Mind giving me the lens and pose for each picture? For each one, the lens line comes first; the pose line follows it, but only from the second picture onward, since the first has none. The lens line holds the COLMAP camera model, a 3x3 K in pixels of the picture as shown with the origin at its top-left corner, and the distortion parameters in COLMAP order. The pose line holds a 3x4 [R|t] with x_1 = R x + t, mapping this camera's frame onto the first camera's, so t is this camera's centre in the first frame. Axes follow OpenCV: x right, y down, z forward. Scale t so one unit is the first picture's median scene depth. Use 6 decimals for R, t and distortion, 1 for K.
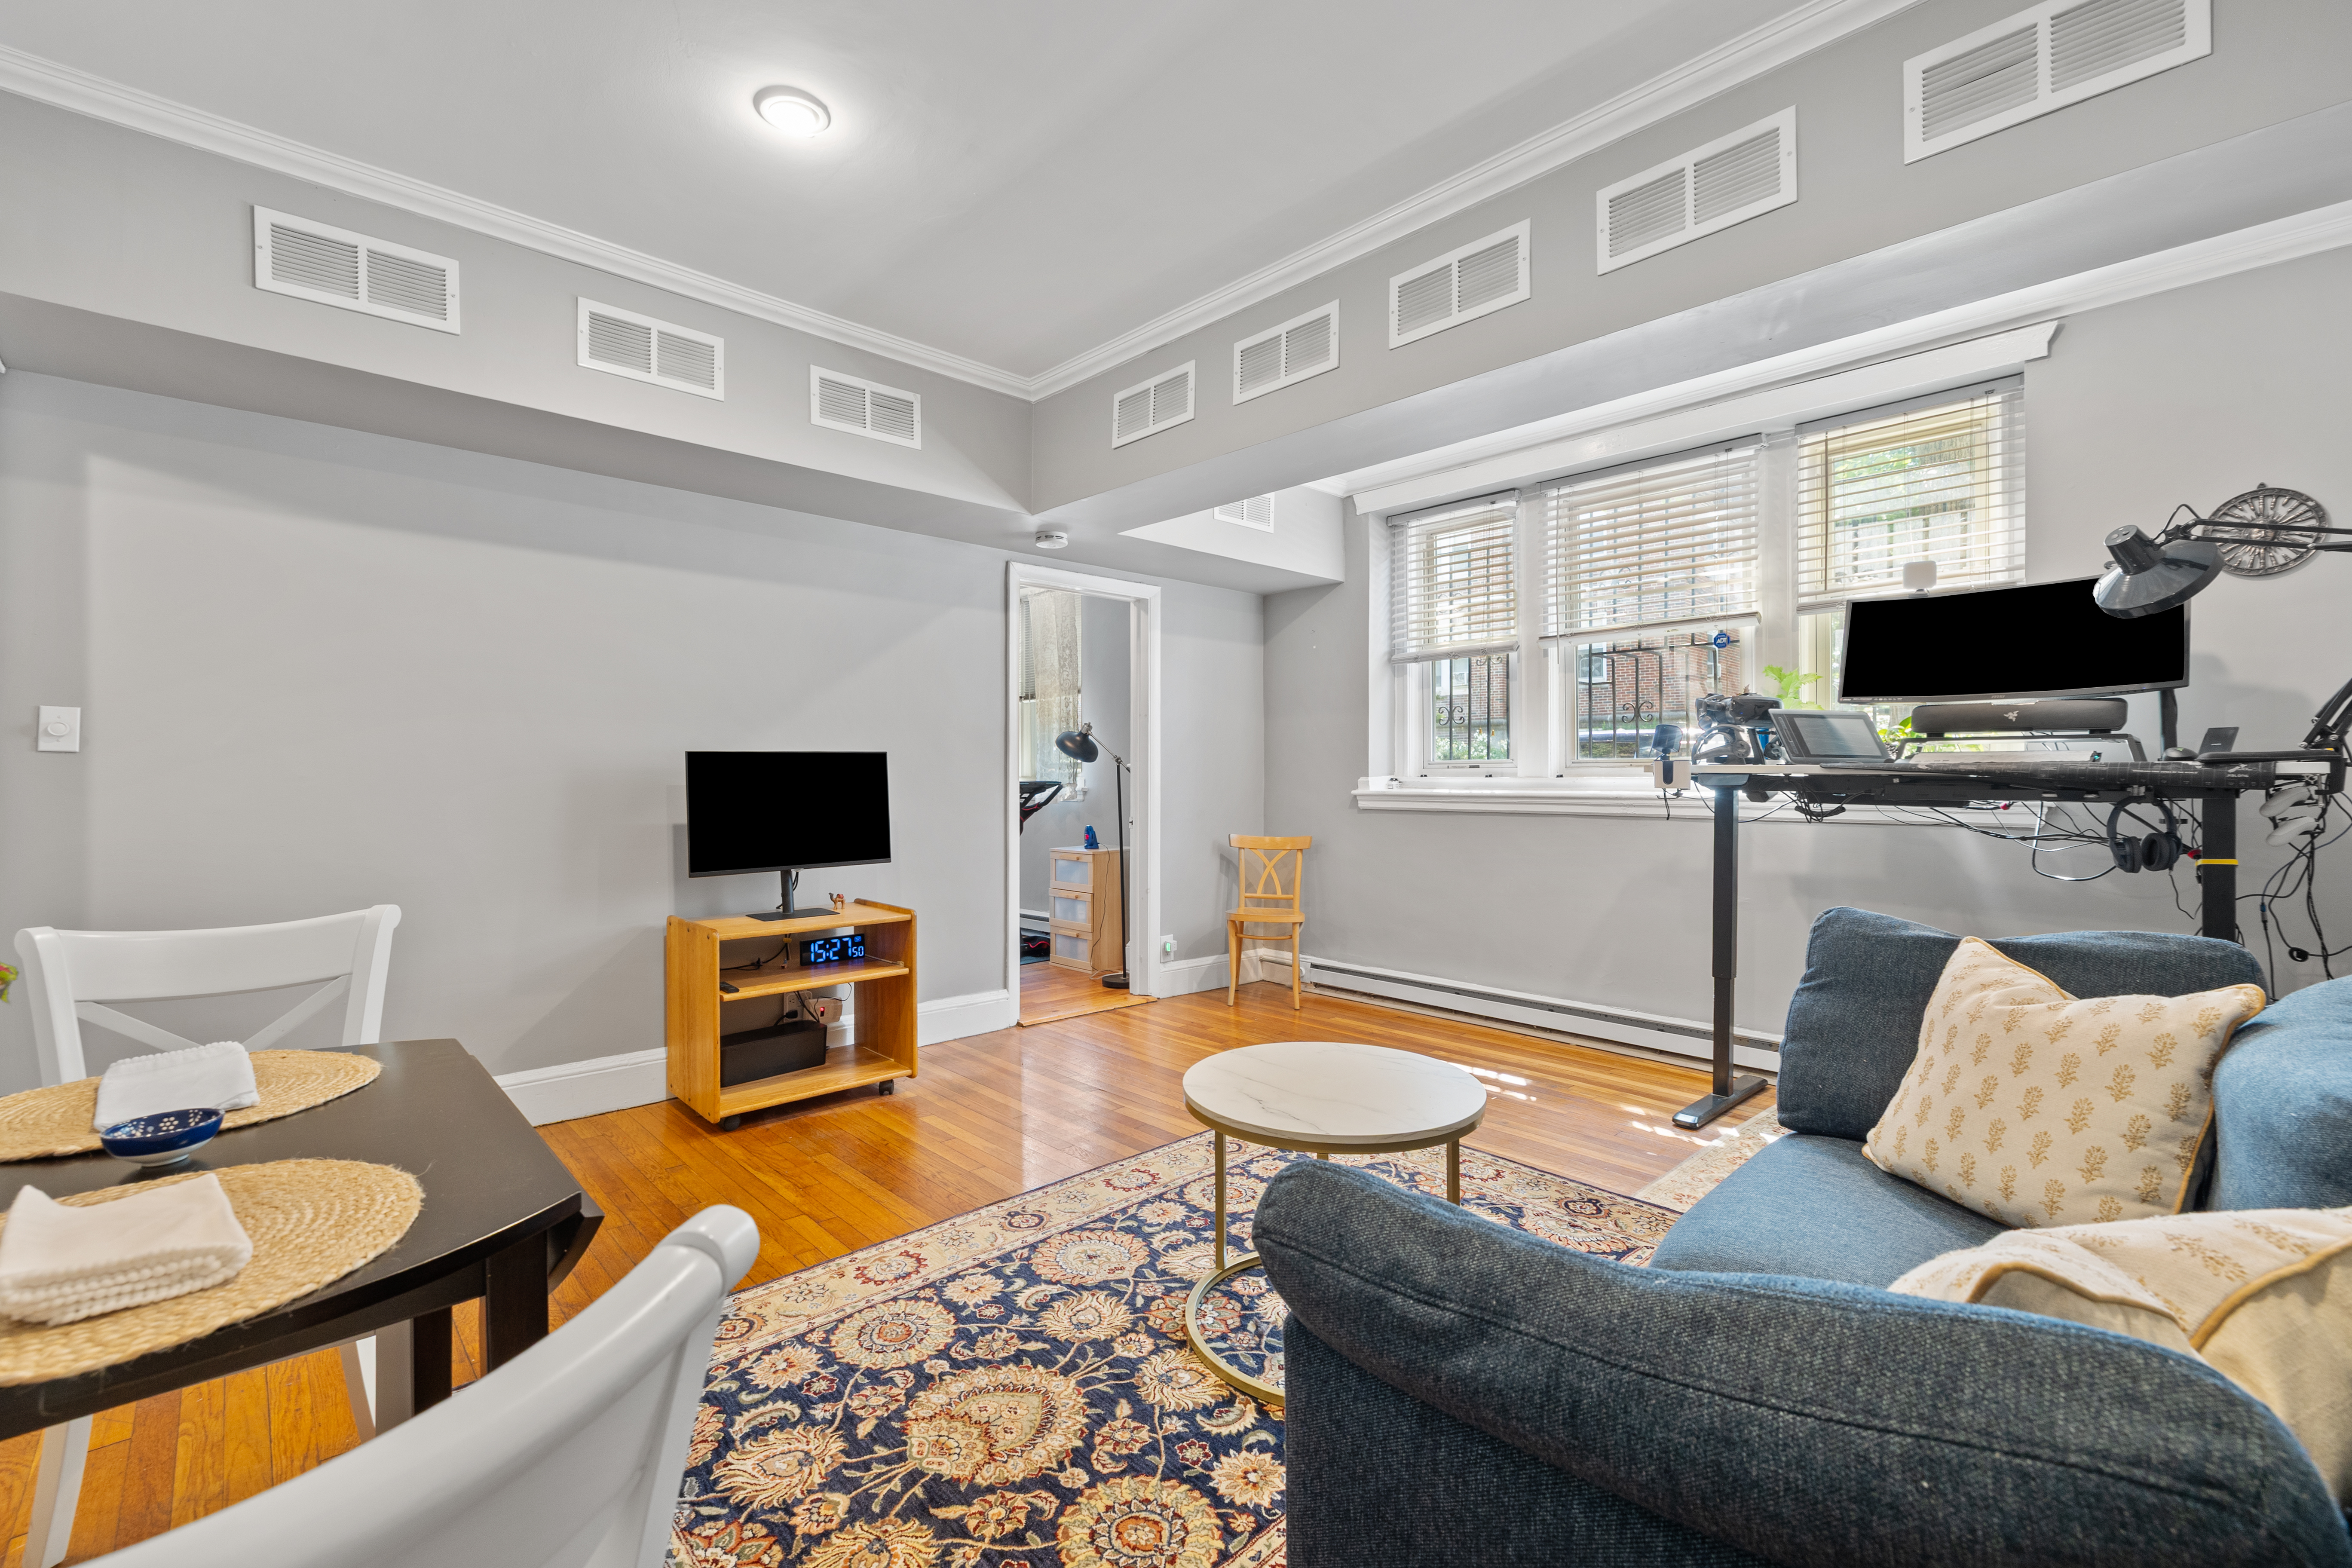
lens RADIAL K [[999.4, 0, 1172.9], [0, 999.4, 774.6], [0, 0, 1]] dist [-0.000784, -0.000508]
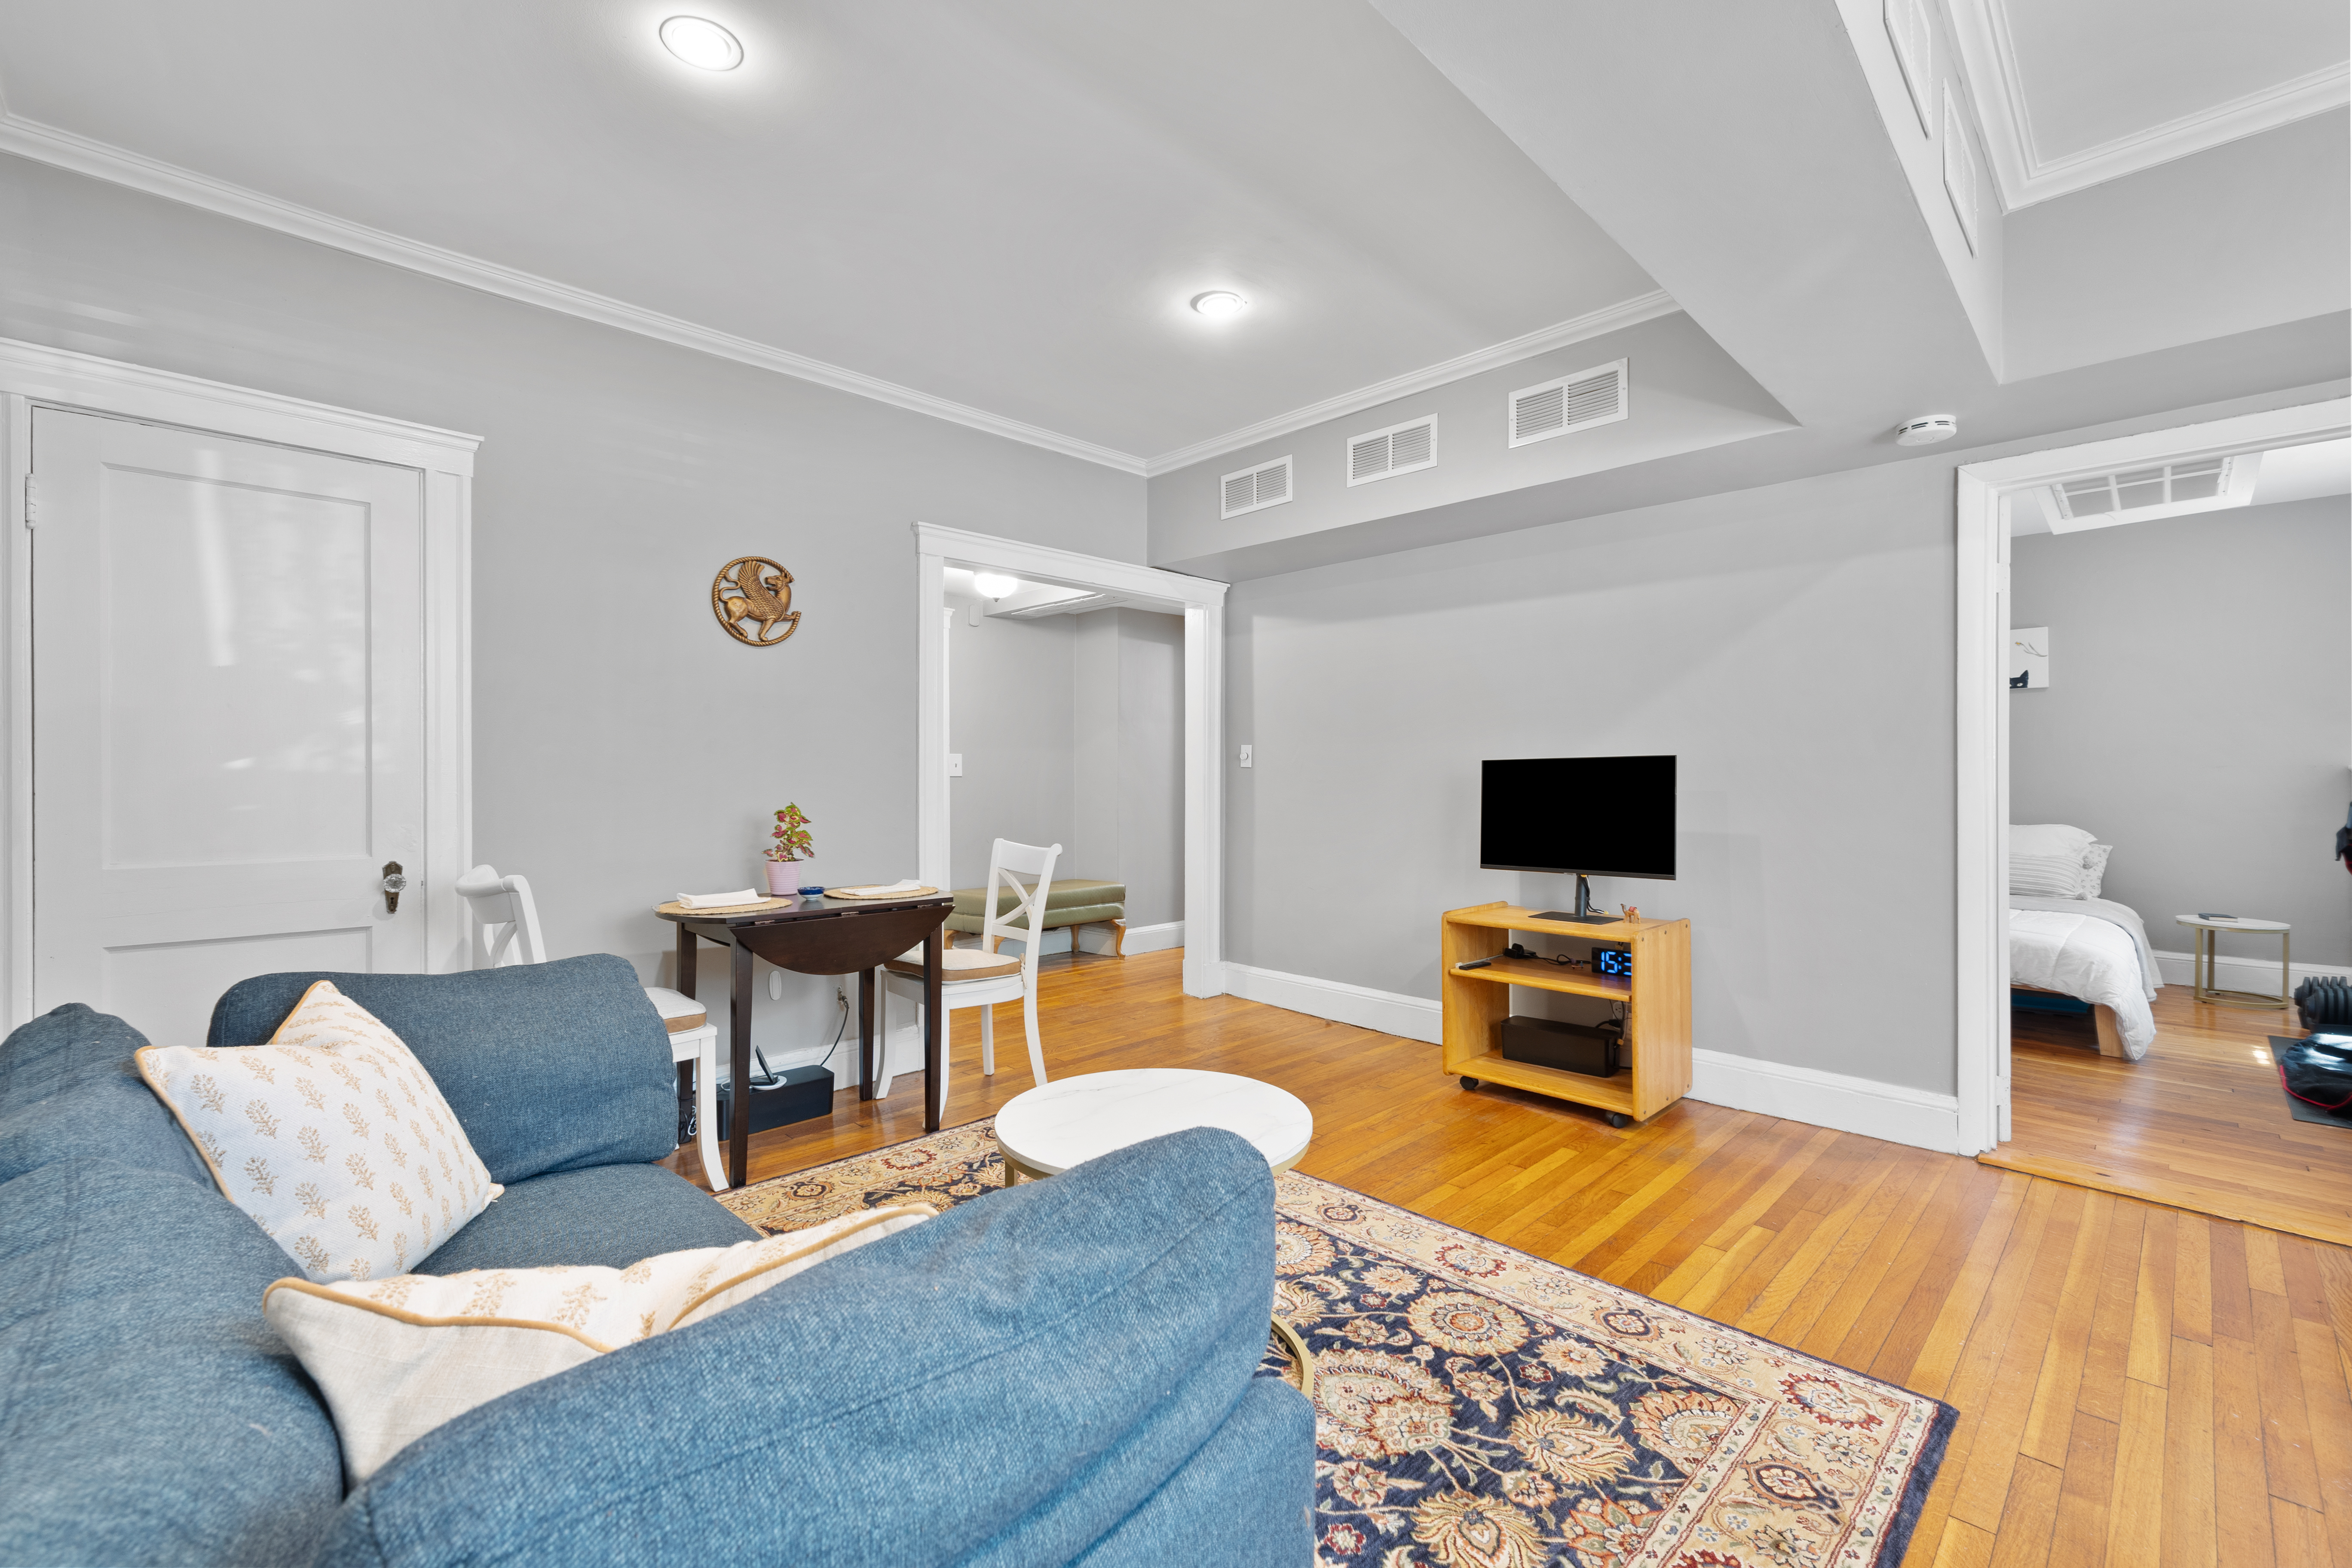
lens RADIAL K [[999.4, 0, 1172.9], [0, 999.4, 774.6], [0, 0, 1]] dist [-0.000784, -0.000508]
pose [[0.024277, 0.001374, -0.999704, 0.974171], [0.001738, 0.999997, 0.001416, -0.013001], [0.999704, -0.001771, 0.024275, 0.880592]]
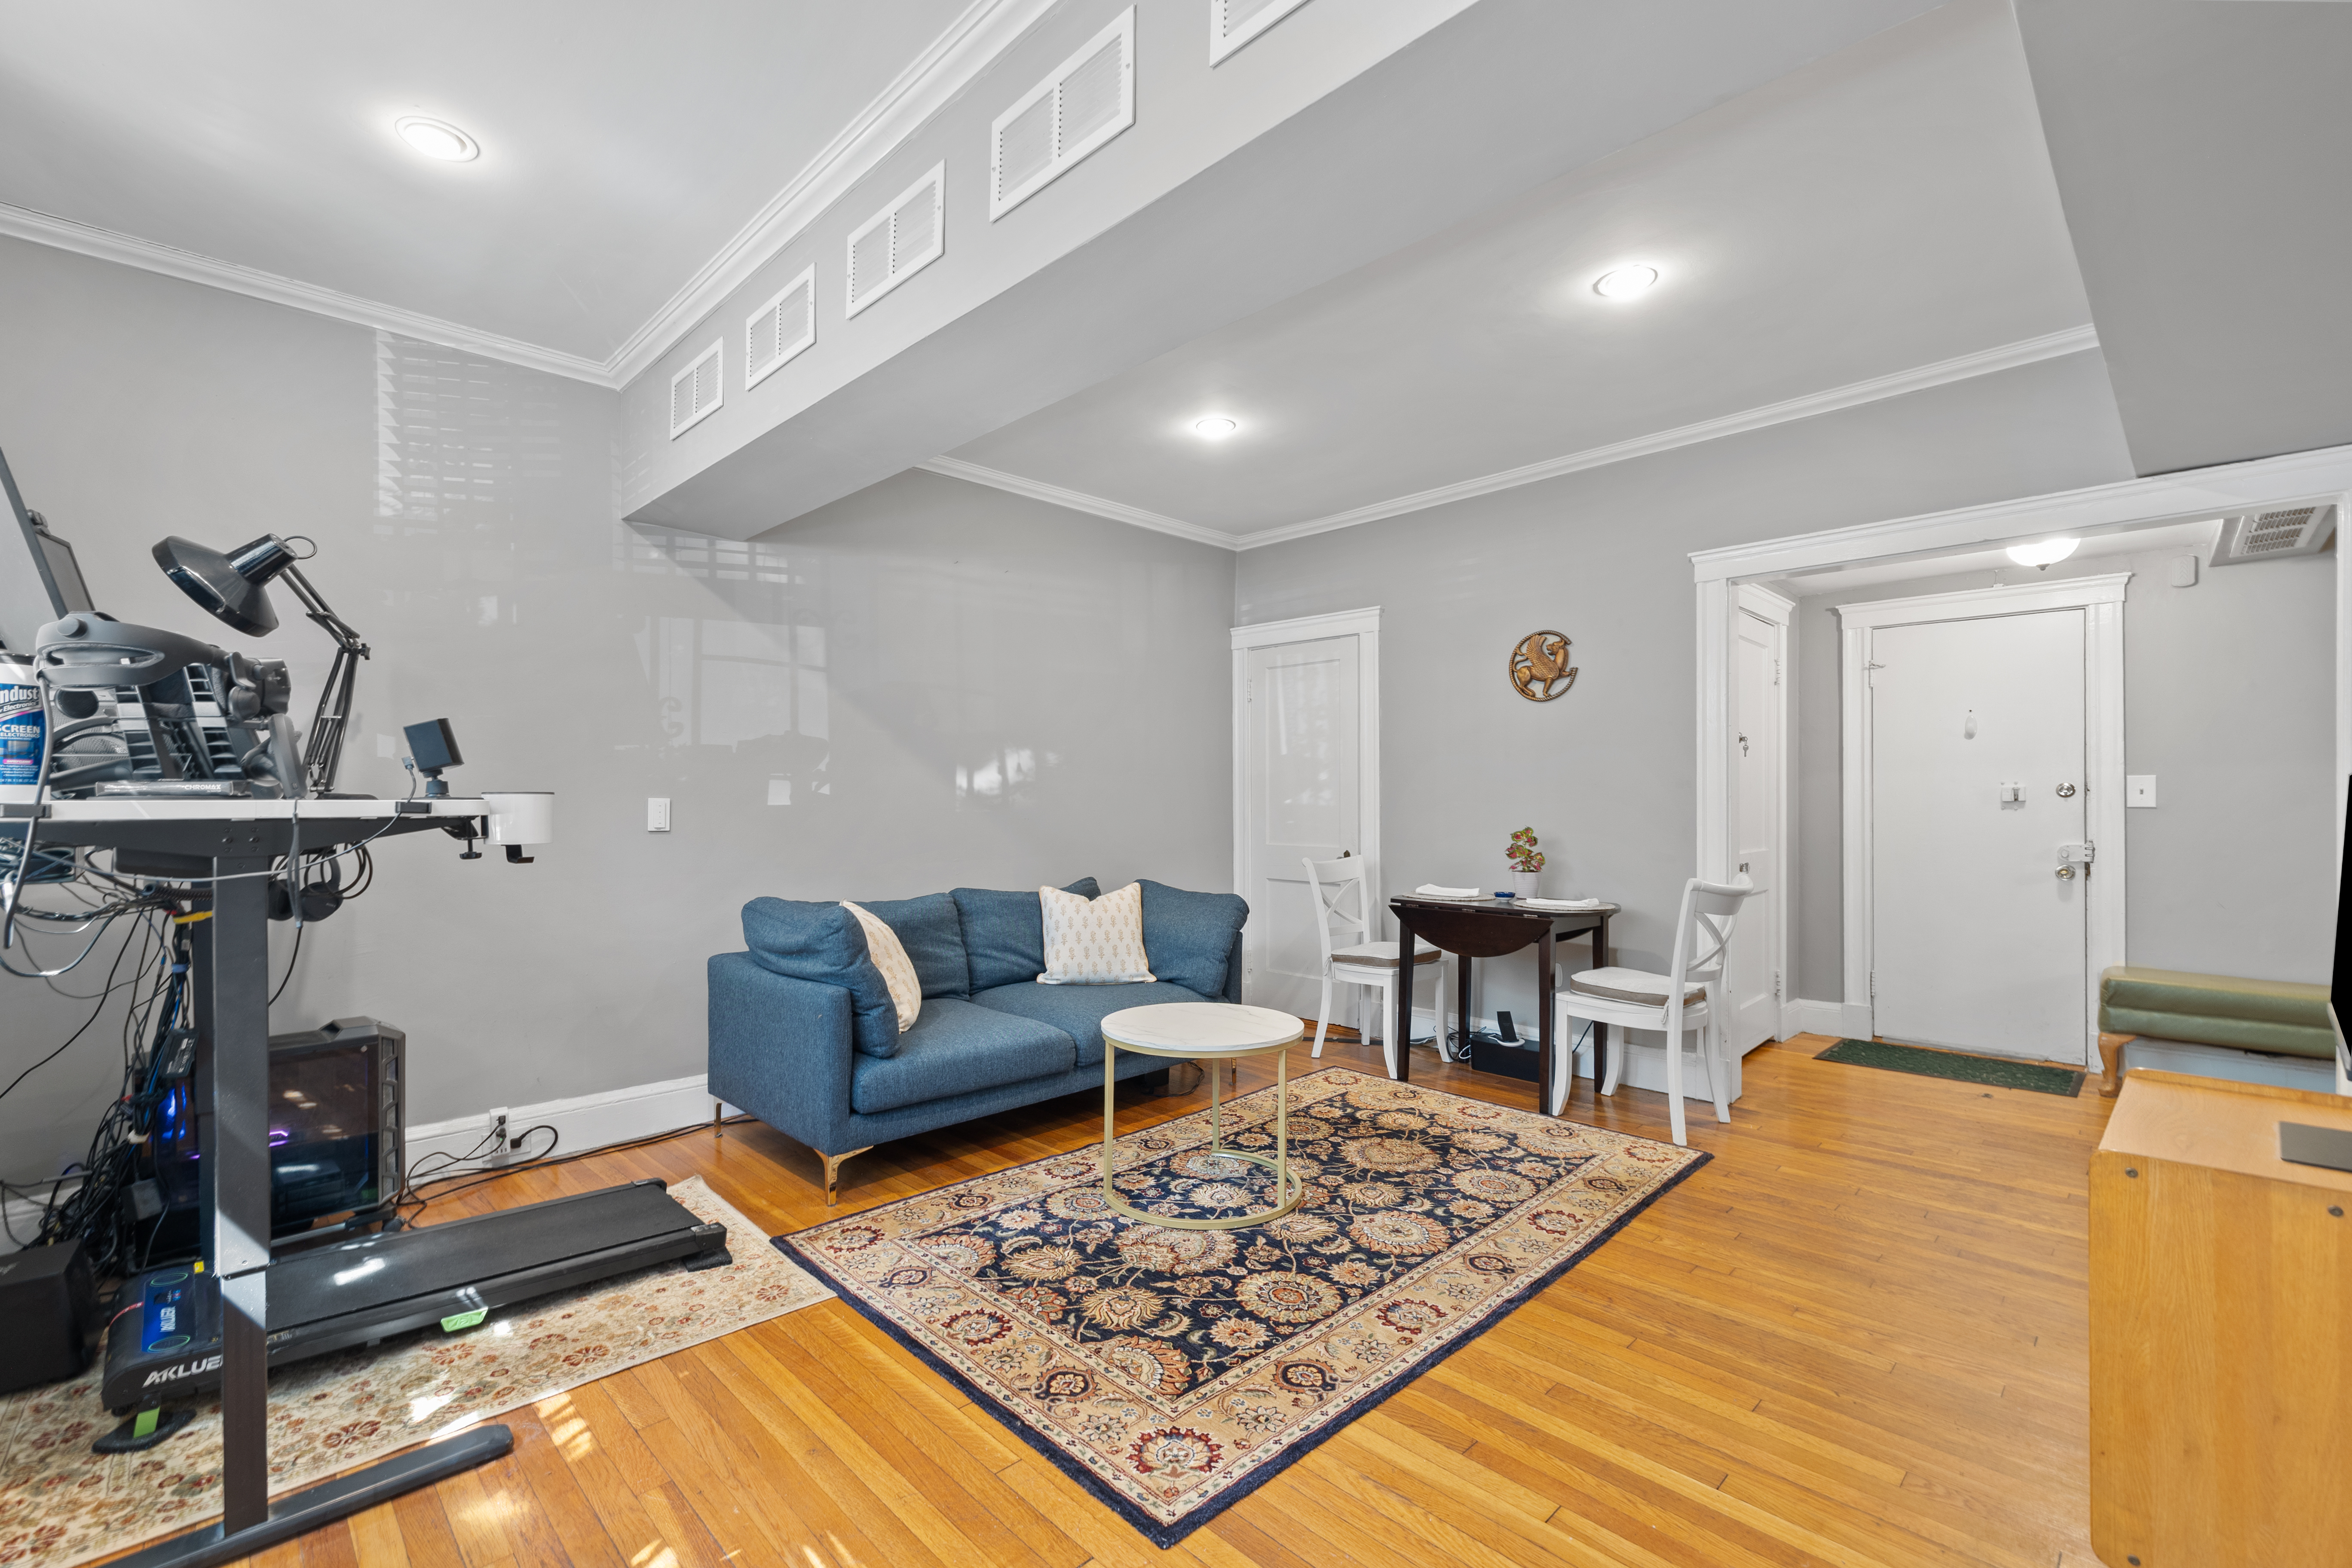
lens RADIAL K [[1027.0, 0, 1154.5], [0, 1027.0, 806.1], [0, 0, 1]] dist [-0.000331, -0.000135]
pose [[-0.999988, 0.001239, -0.004748, 0.207640], [0.001223, 0.999993, 0.003430, -0.014718], [0.004752, 0.003424, -0.999983, 2.220277]]
